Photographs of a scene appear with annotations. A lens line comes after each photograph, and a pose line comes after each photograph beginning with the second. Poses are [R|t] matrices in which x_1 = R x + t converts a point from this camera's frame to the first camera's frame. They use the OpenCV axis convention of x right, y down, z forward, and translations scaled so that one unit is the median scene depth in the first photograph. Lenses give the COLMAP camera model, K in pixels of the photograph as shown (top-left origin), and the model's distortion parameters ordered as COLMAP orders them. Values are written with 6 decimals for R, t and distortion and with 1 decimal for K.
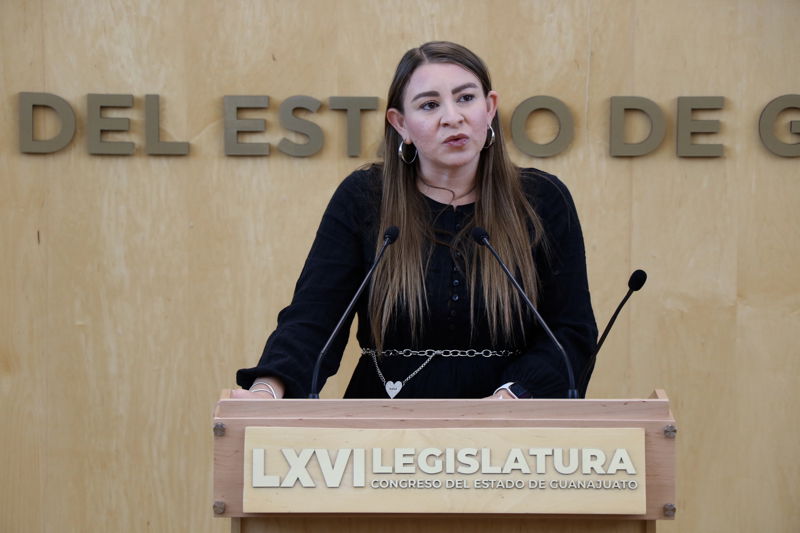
lens RADIAL K [[4369.5, 0, 419.4], [0, 4369.5, 266.1], [0, 0, 1]] dist [1.311349, 3.697709]
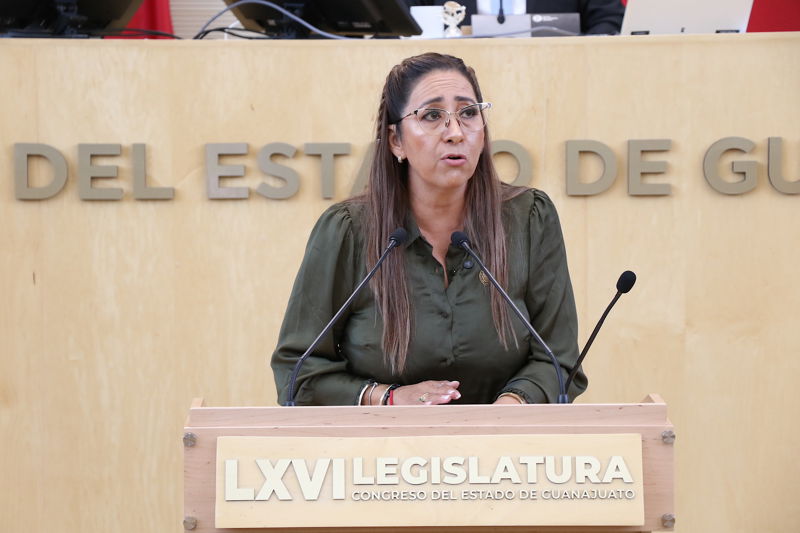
lens RADIAL K [[2936.1, 0, 400.0], [0, 2936.1, 266.5], [0, 0, 1]] dist [0.753830, 2.968052]
pose [[0.999865, -0.012339, 0.010808, -0.005294], [0.012723, 0.999266, -0.036141, 0.017958], [-0.010354, 0.036273, 0.999288, 0.279991]]
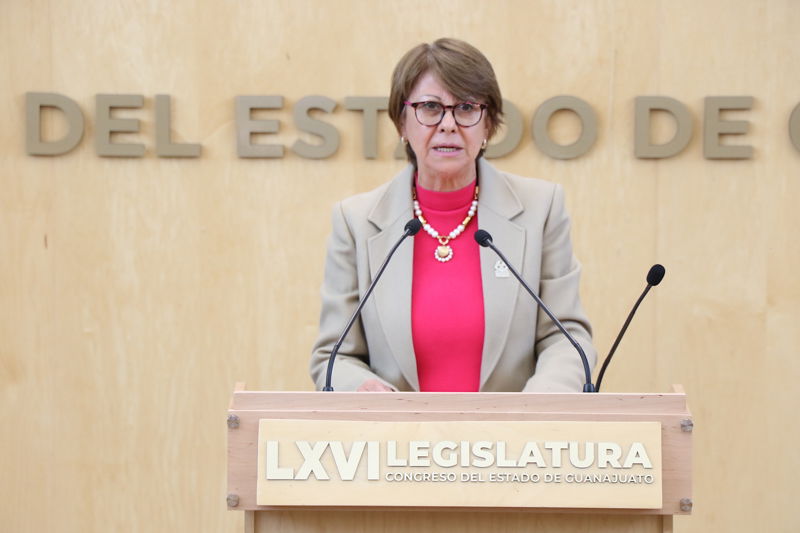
lens RADIAL K [[4915.1, 0, 400.0], [0, 4915.1, 266.5], [0, 0, 1]] dist [2.026411, -7.970548]
pose [[0.999947, 0.000344, -0.010293, 0.002887], [-0.000451, 0.999946, -0.010372, 0.010312], [0.010289, 0.010376, 0.999893, -0.092122]]
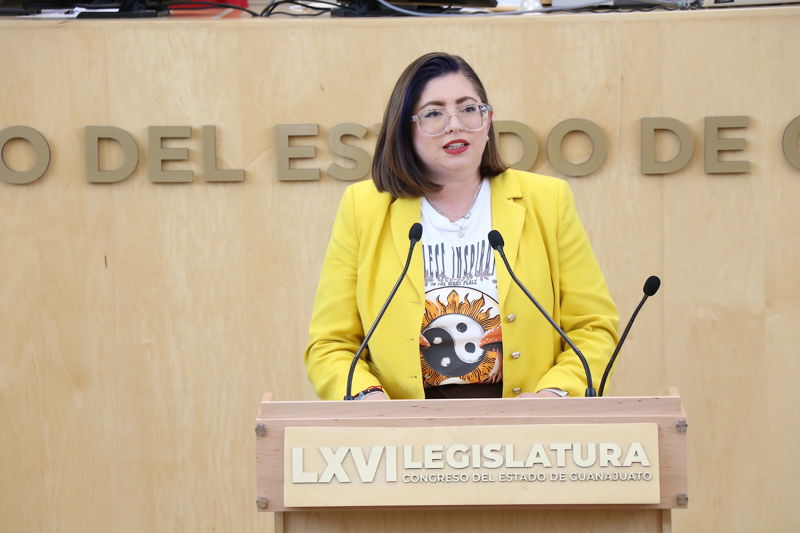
lens RADIAL K [[4293.5, 0, 400.0], [0, 4293.5, 266.5], [0, 0, 1]] dist [1.534567, -0.972507]
pose [[0.999389, -0.018924, -0.029389, 0.015536], [0.018664, 0.999784, -0.009092, 0.005551], [0.029555, 0.008538, 0.999527, -0.042653]]
